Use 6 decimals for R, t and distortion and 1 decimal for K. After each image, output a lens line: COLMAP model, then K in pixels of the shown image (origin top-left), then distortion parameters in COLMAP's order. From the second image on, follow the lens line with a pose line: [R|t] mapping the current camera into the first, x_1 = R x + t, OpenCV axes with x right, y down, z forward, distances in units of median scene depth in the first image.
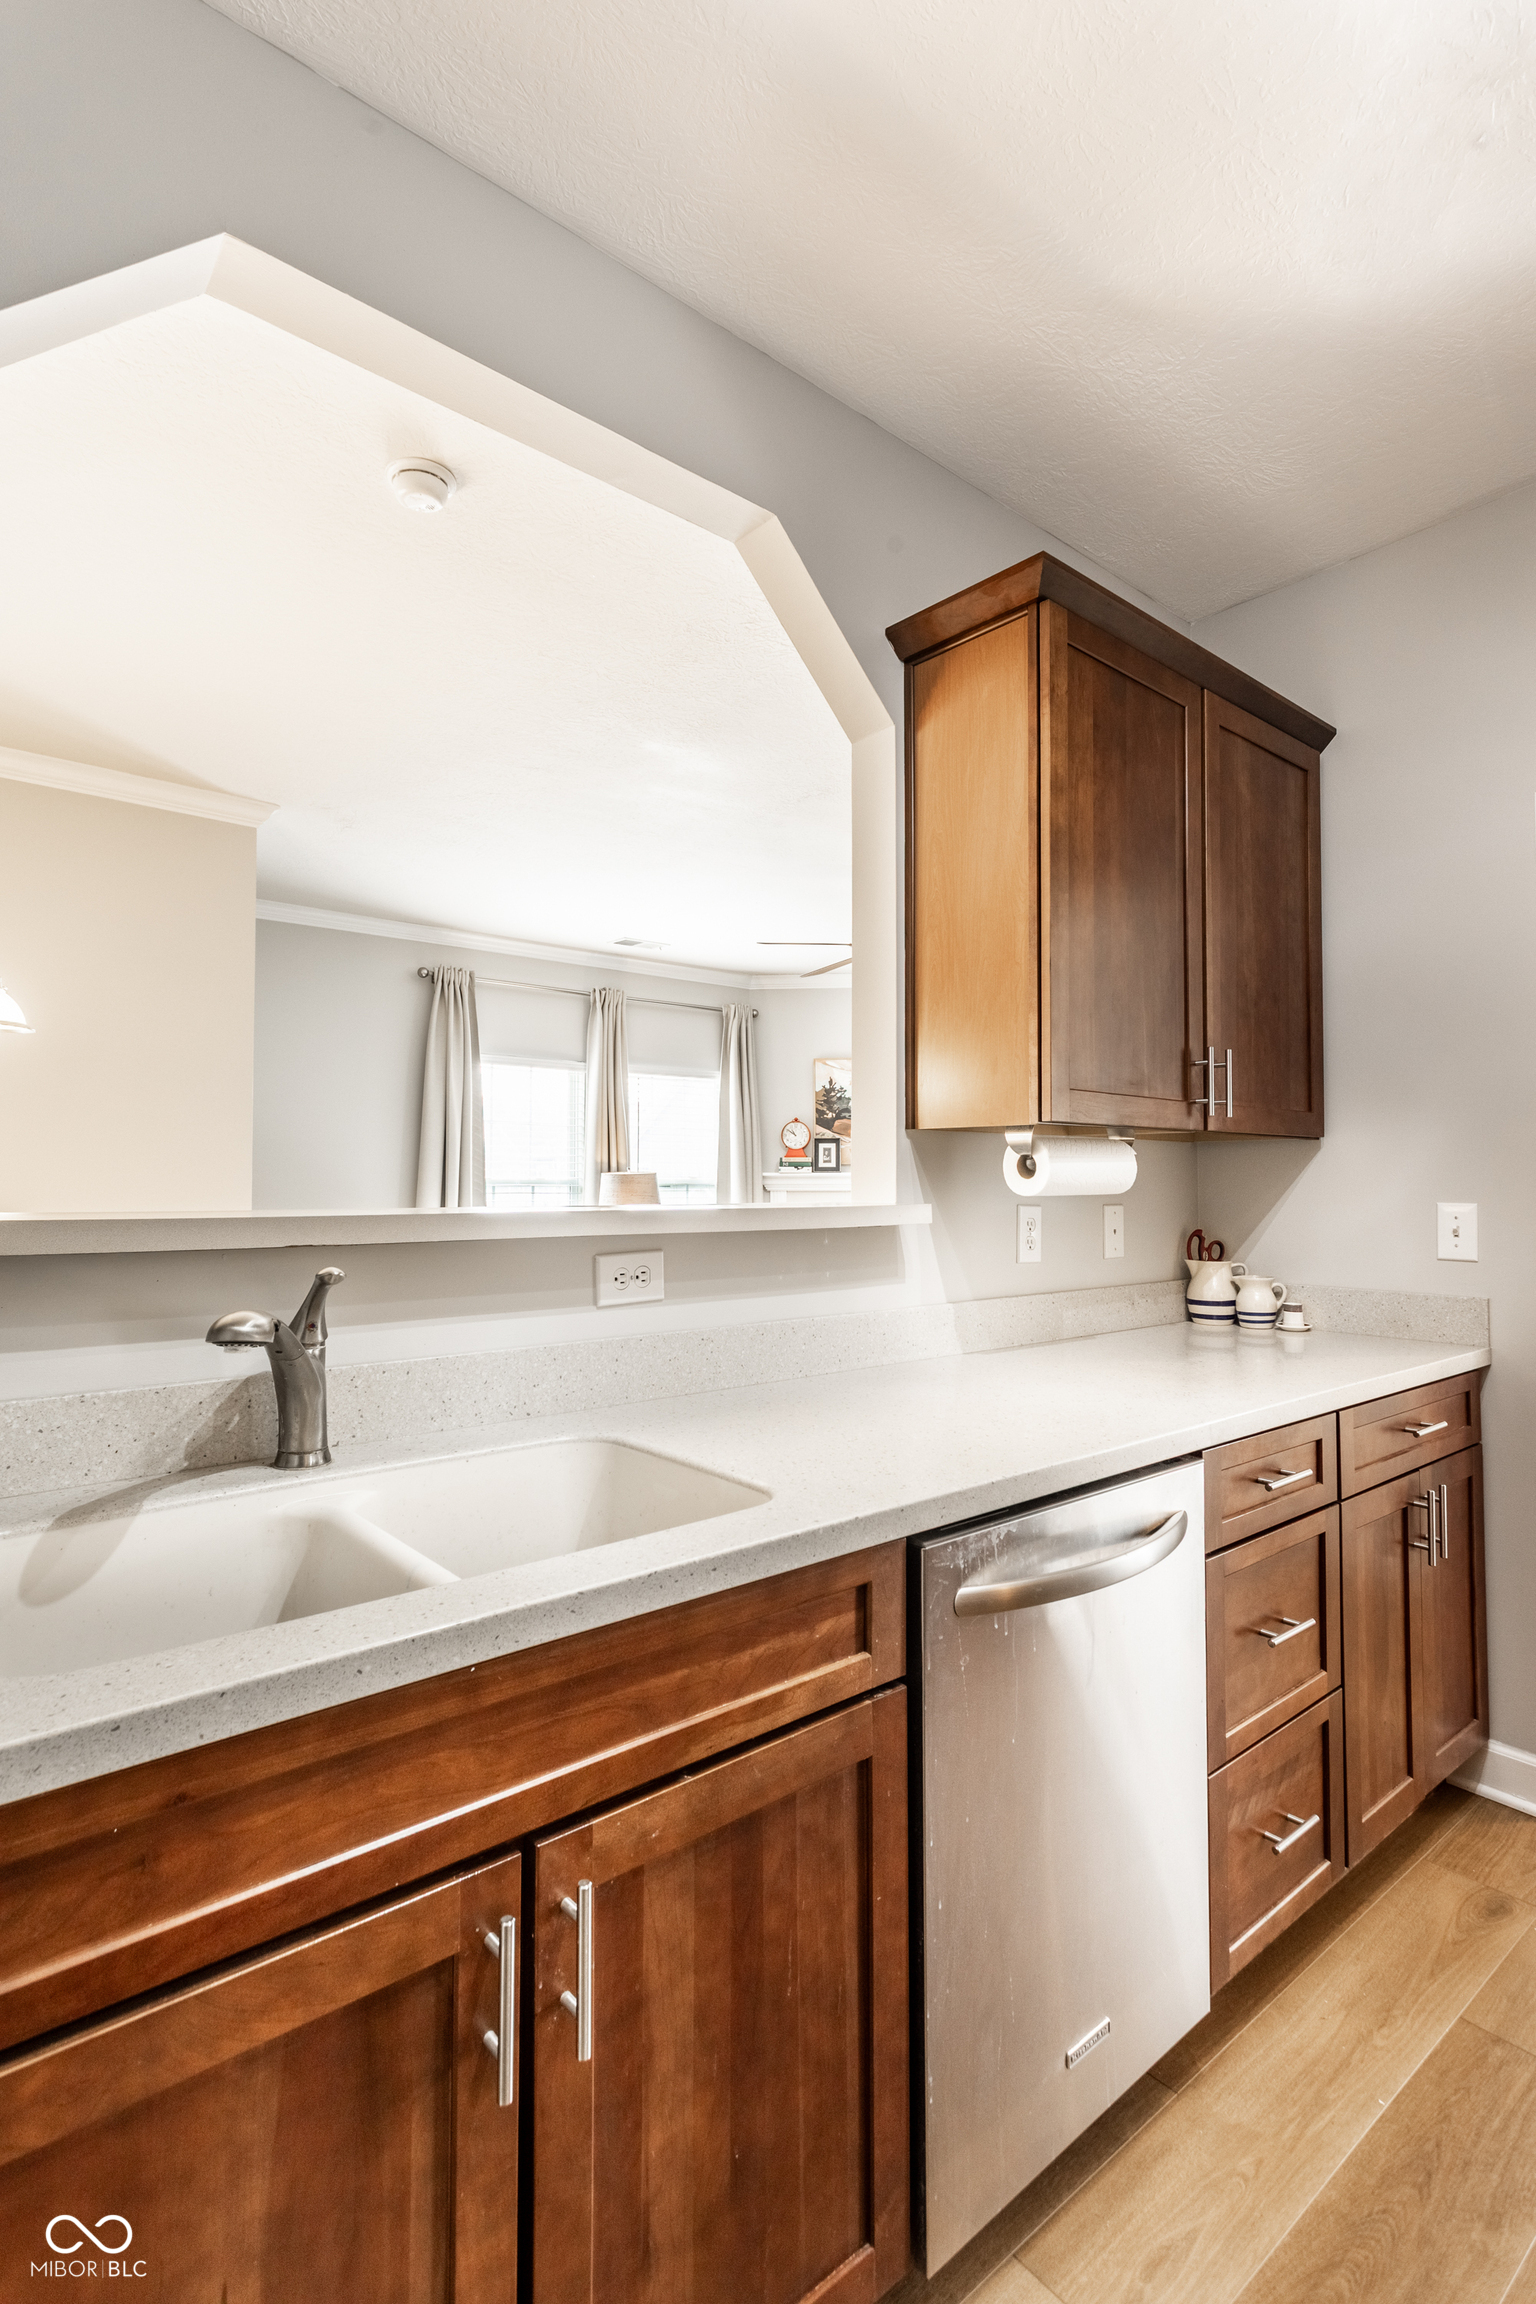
lens RADIAL K [[1114.8, 0, 775.8], [0, 1114.8, 1160.3], [0, 0, 1]] dist [-0.000764, -0.000008]
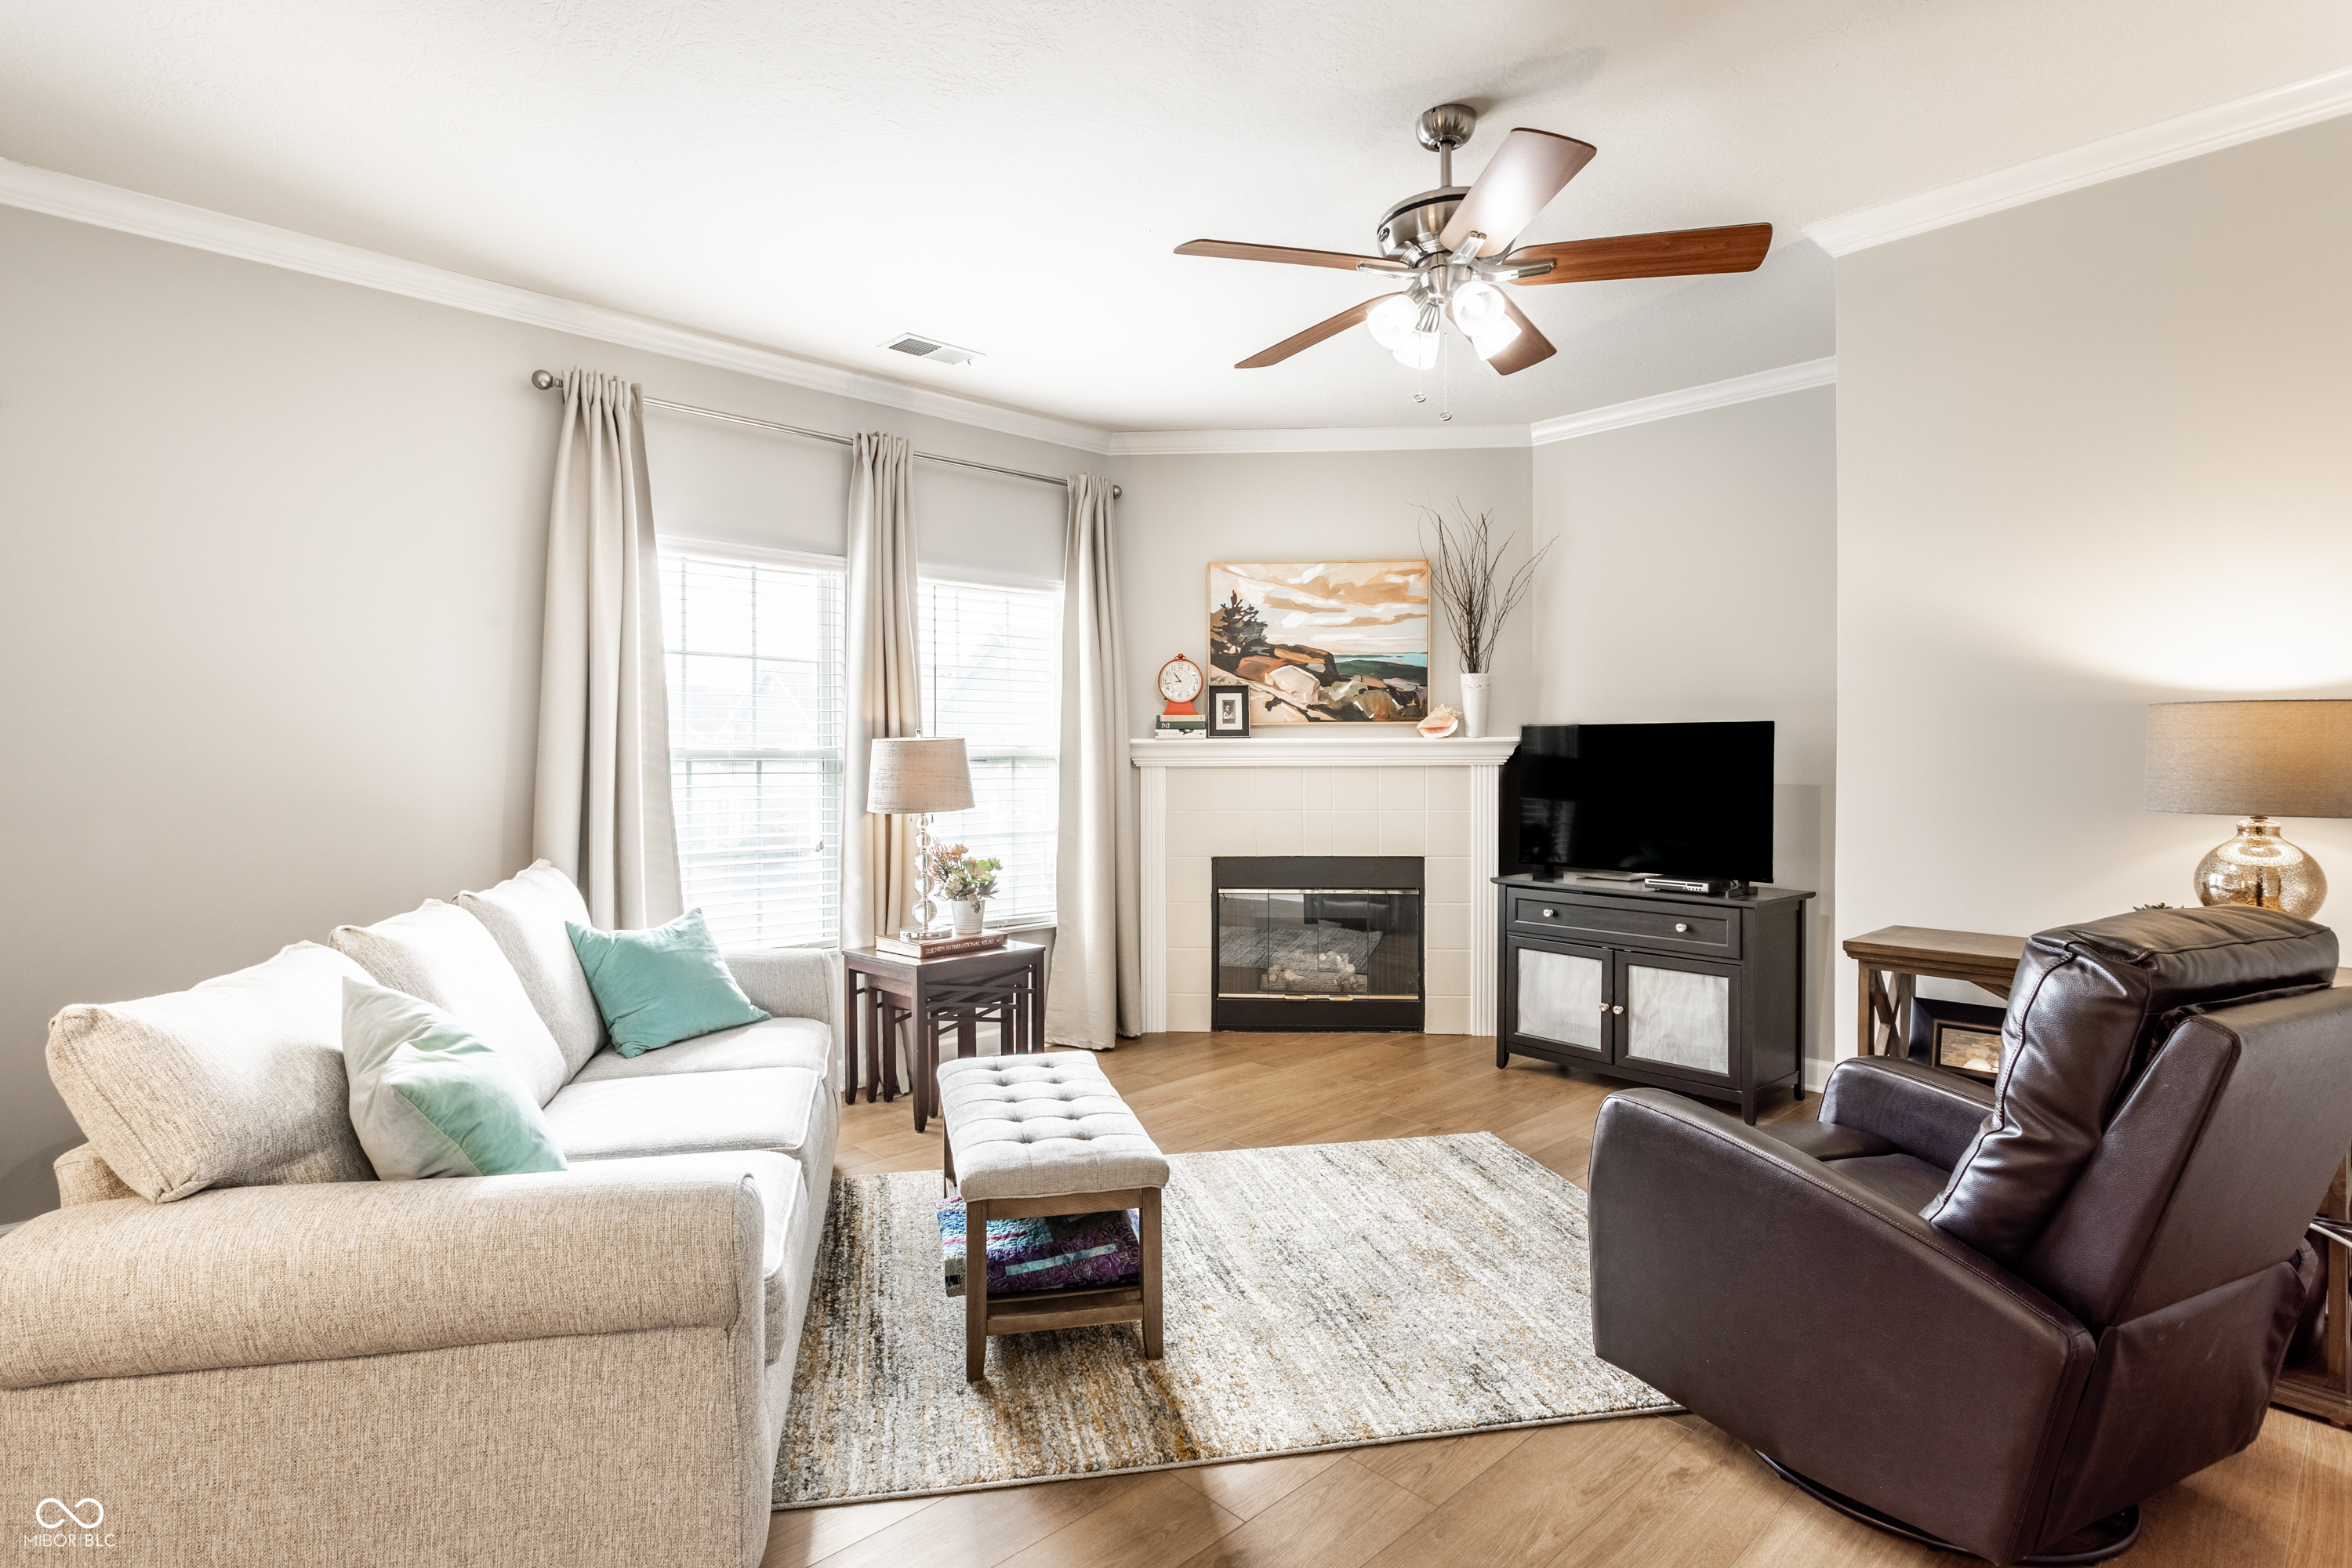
lens RADIAL K [[1138.0, 0, 1159.5], [0, 1138.0, 763.5], [0, 0, 1]] dist [-0.000764, -0.000008]
pose [[0.997335, -0.003636, 0.072870, -0.043060], [0.001472, 0.999557, 0.029721, 0.006077], [-0.072945, -0.029535, 0.996899, 0.343310]]
